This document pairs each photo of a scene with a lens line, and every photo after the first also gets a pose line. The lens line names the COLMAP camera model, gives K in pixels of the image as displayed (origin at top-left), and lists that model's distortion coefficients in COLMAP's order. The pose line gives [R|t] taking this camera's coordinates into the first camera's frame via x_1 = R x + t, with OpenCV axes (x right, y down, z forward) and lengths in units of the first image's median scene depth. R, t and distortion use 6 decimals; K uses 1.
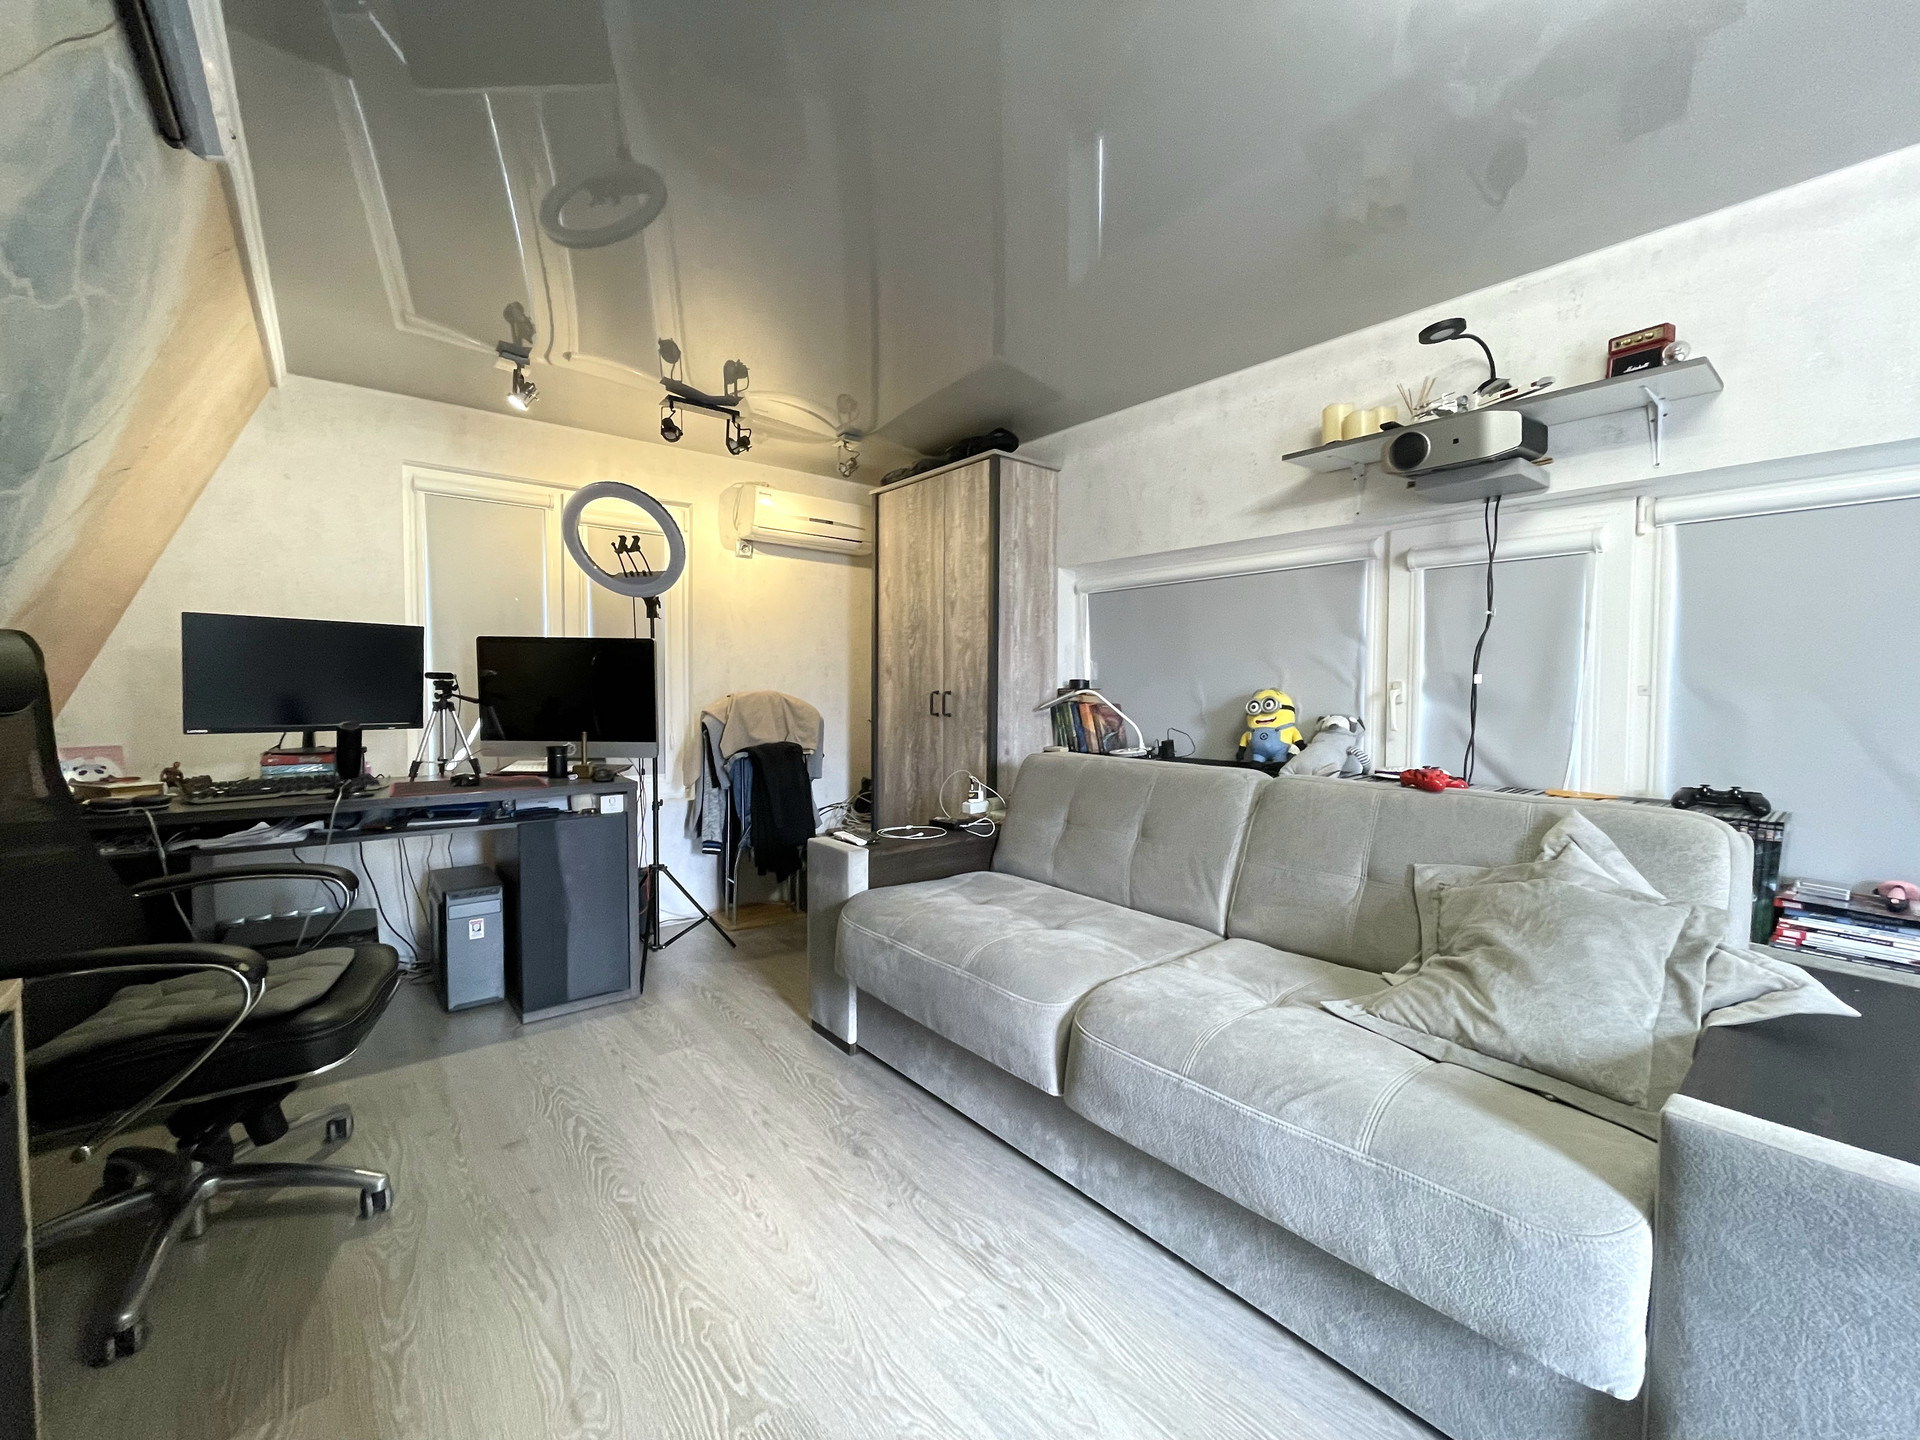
lens RADIAL K [[770.3, 0, 957.4], [0, 770.3, 714.7], [0, 0, 1]] dist [-0.000625, -0.000451]
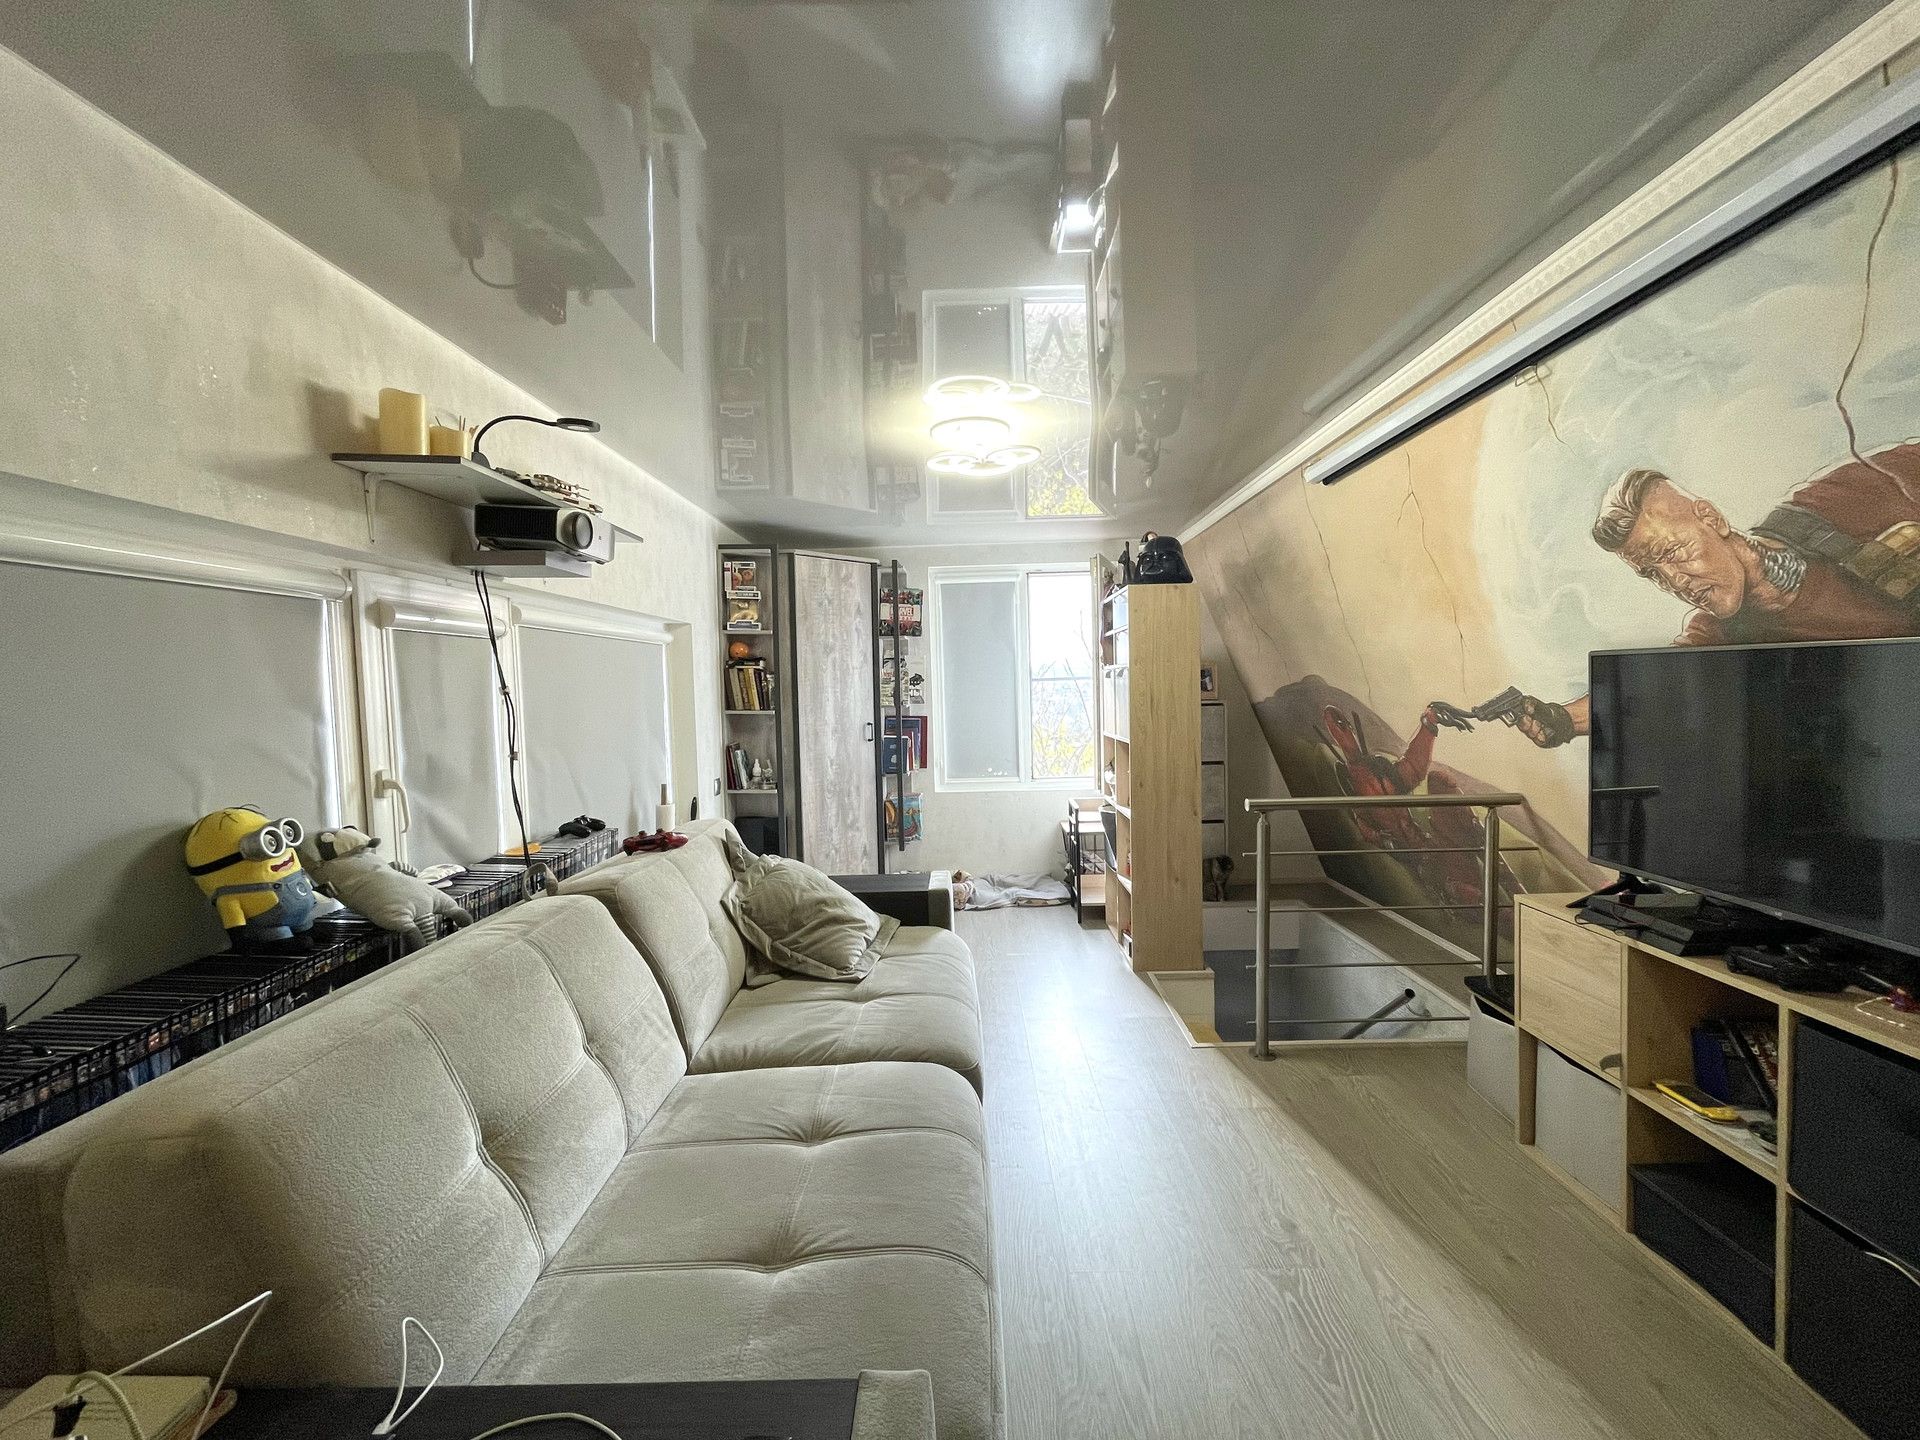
lens RADIAL K [[770.3, 0, 963.4], [0, 770.3, 716.7], [0, 0, 1]] dist [-0.000625, -0.000451]
pose [[-0.770663, -0.011592, 0.637138, -0.298490], [0.047716, 0.995978, 0.075837, -0.103837], [-0.635454, 0.088847, -0.767010, 1.001068]]
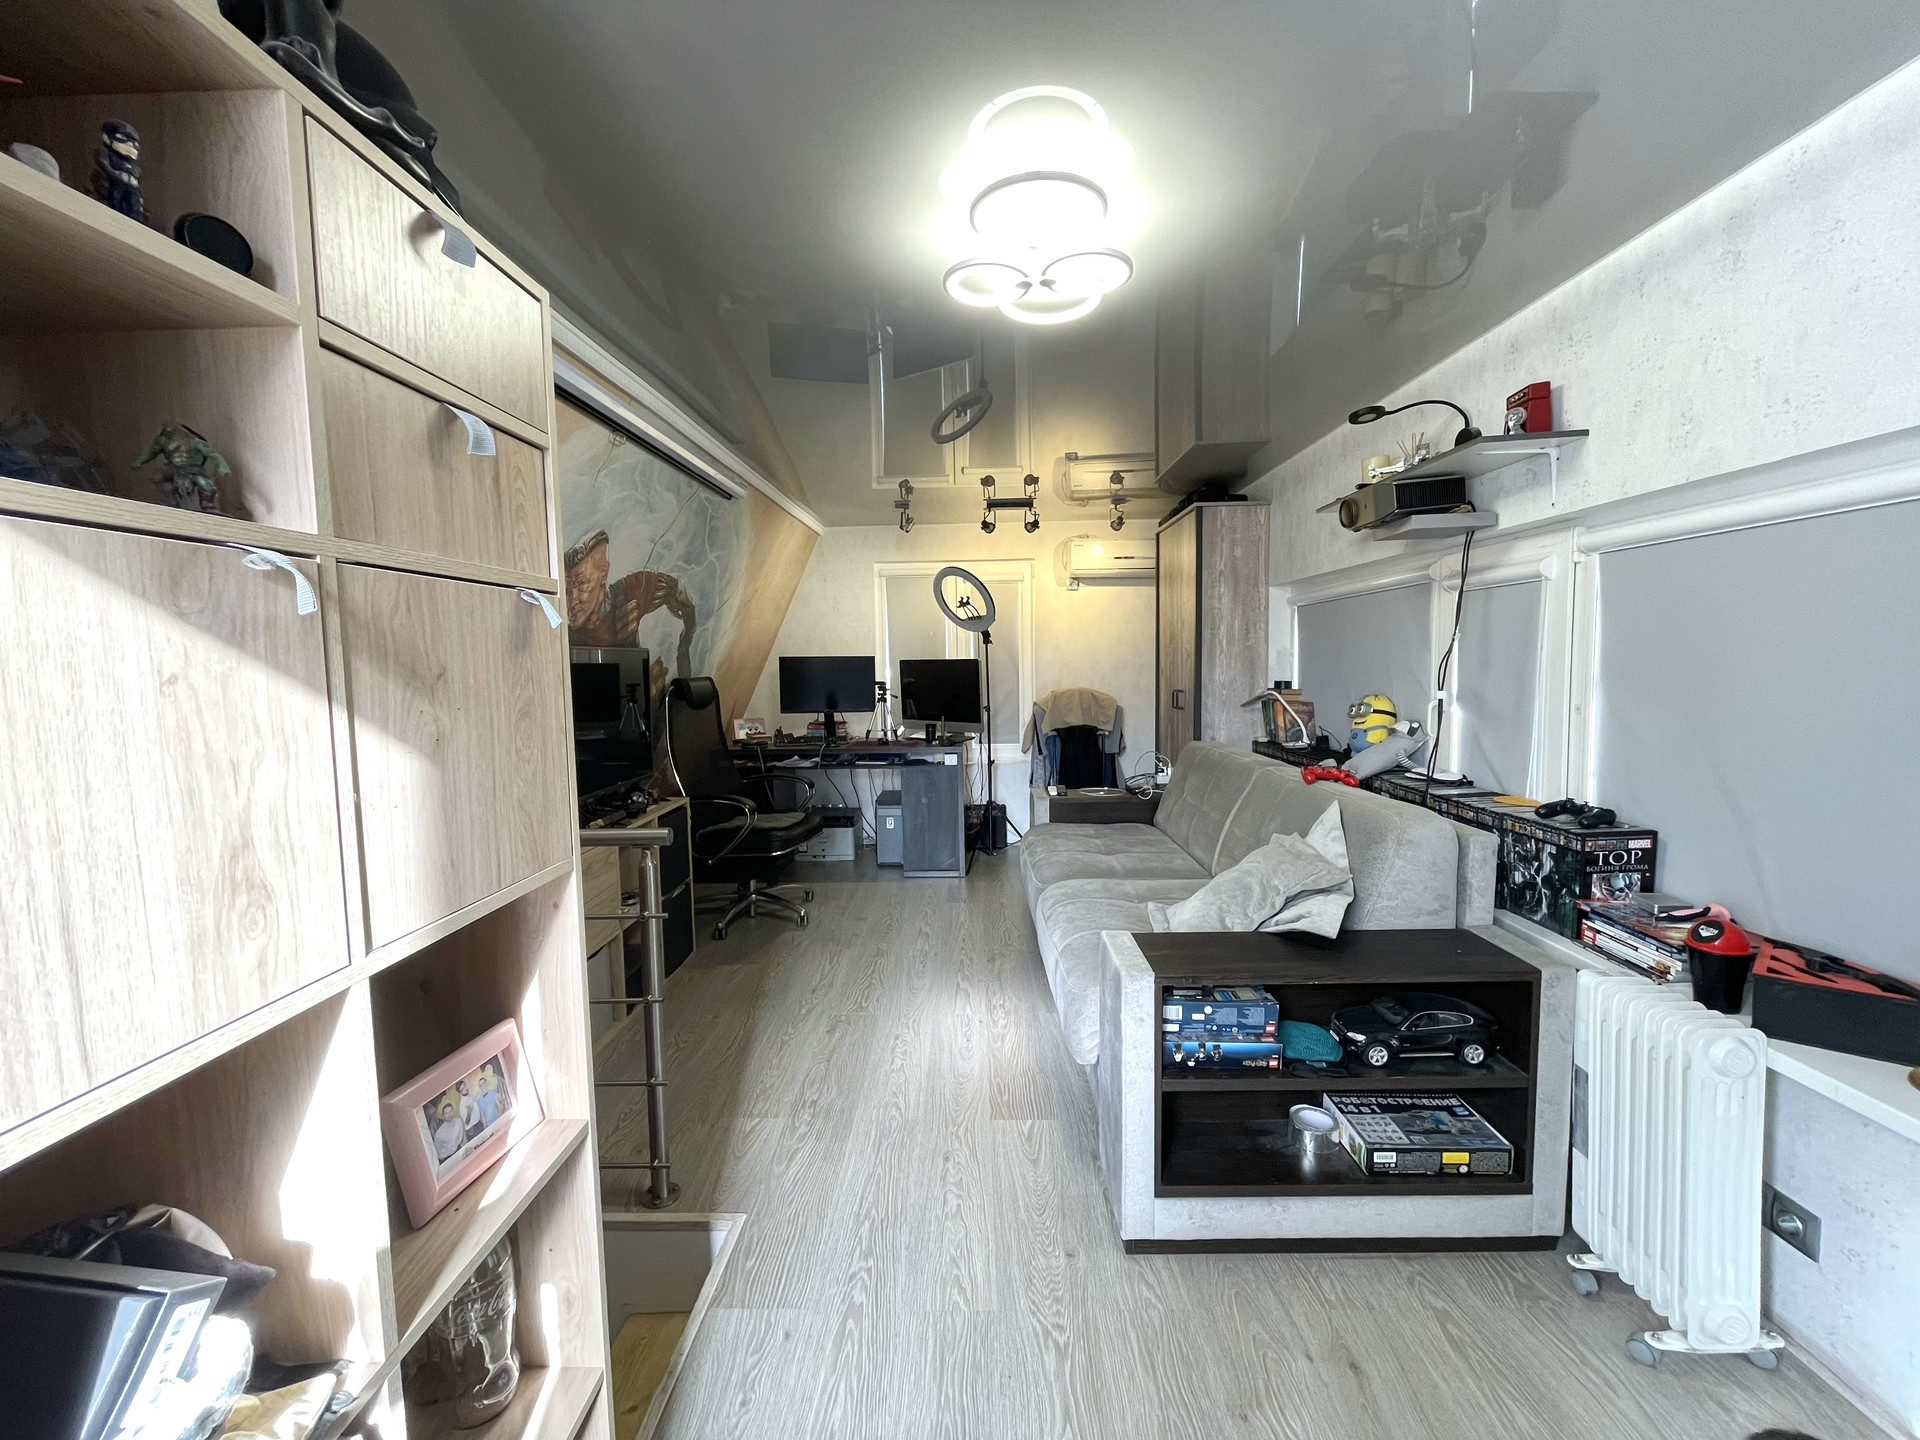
lens RADIAL K [[770.3, 0, 965.3], [0, 770.3, 710.9], [0, 0, 1]] dist [-0.000625, -0.000451]
pose [[0.761568, 0.021784, -0.647719, 0.660366], [-0.000991, 0.999473, 0.032449, -0.044419], [0.648084, -0.024070, 0.761188, -0.257050]]
